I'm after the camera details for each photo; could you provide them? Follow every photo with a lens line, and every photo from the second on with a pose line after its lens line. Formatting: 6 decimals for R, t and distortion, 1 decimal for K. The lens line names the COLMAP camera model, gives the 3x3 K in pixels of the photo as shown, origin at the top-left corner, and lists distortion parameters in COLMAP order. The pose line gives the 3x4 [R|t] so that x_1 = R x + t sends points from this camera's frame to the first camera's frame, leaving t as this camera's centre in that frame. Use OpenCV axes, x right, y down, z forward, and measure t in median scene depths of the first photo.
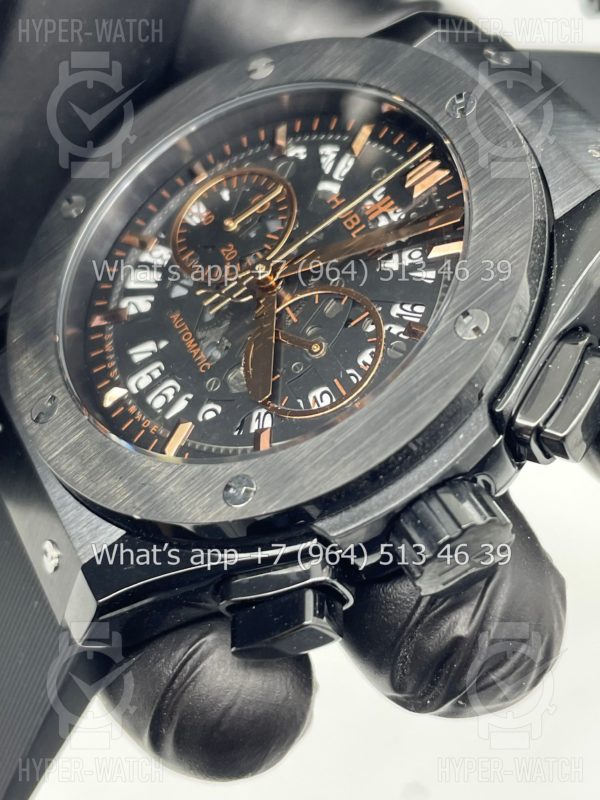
lens RADIAL K [[1247.6, 0, 300.0], [0, 1247.6, 400.0], [0, 0, 1]] dist [0.084472, -0.085712]
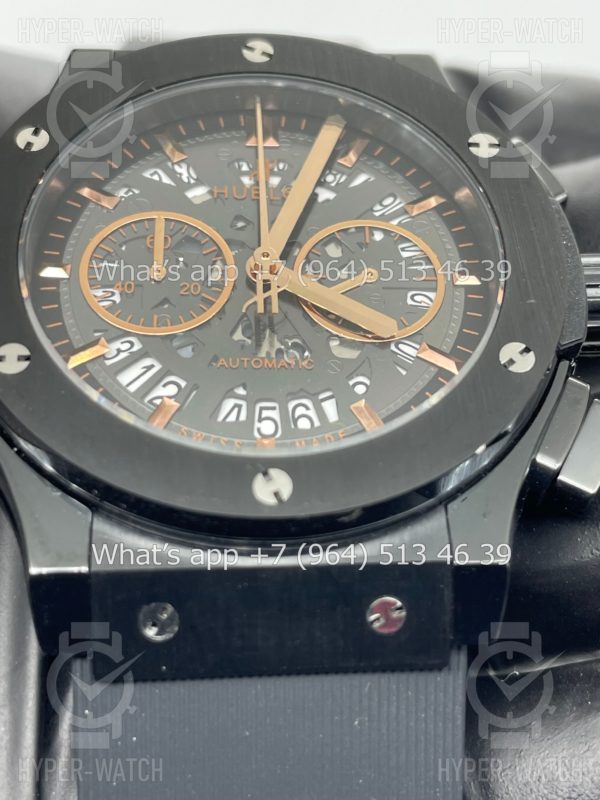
lens RADIAL K [[1247.6, 0, 300.0], [0, 1247.6, 400.0], [0, 0, 1]] dist [0.084472, -0.085712]
pose [[0.385962, -0.476527, 0.789908, -0.798359], [0.660530, 0.740494, 0.123972, -0.122085], [-0.643998, 0.473909, 0.600563, 0.462533]]
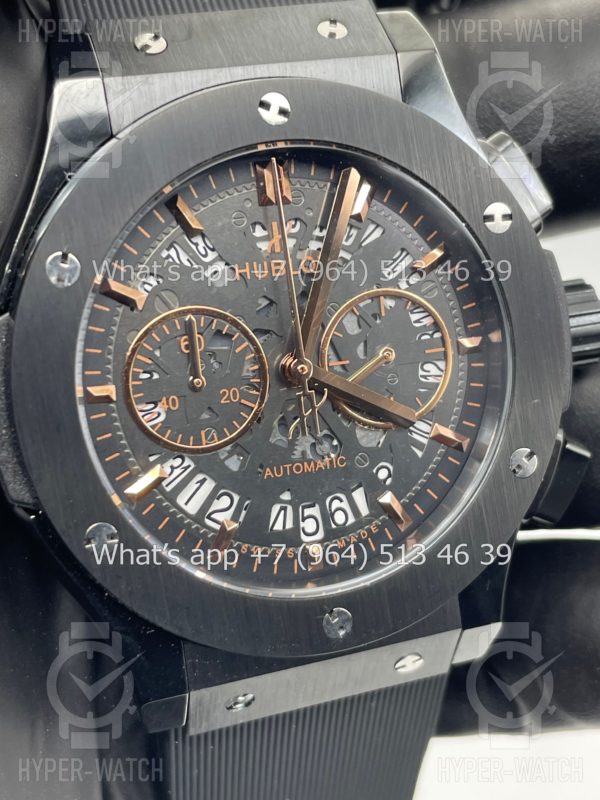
lens RADIAL K [[1247.6, 0, 300.0], [0, 1247.6, 400.0], [0, 0, 1]] dist [0.084472, -0.085712]
pose [[0.216706, -0.893512, 0.393288, -0.436329], [0.576022, 0.442289, 0.687444, -0.764518], [-0.788186, 0.077569, 0.610529, 0.388445]]
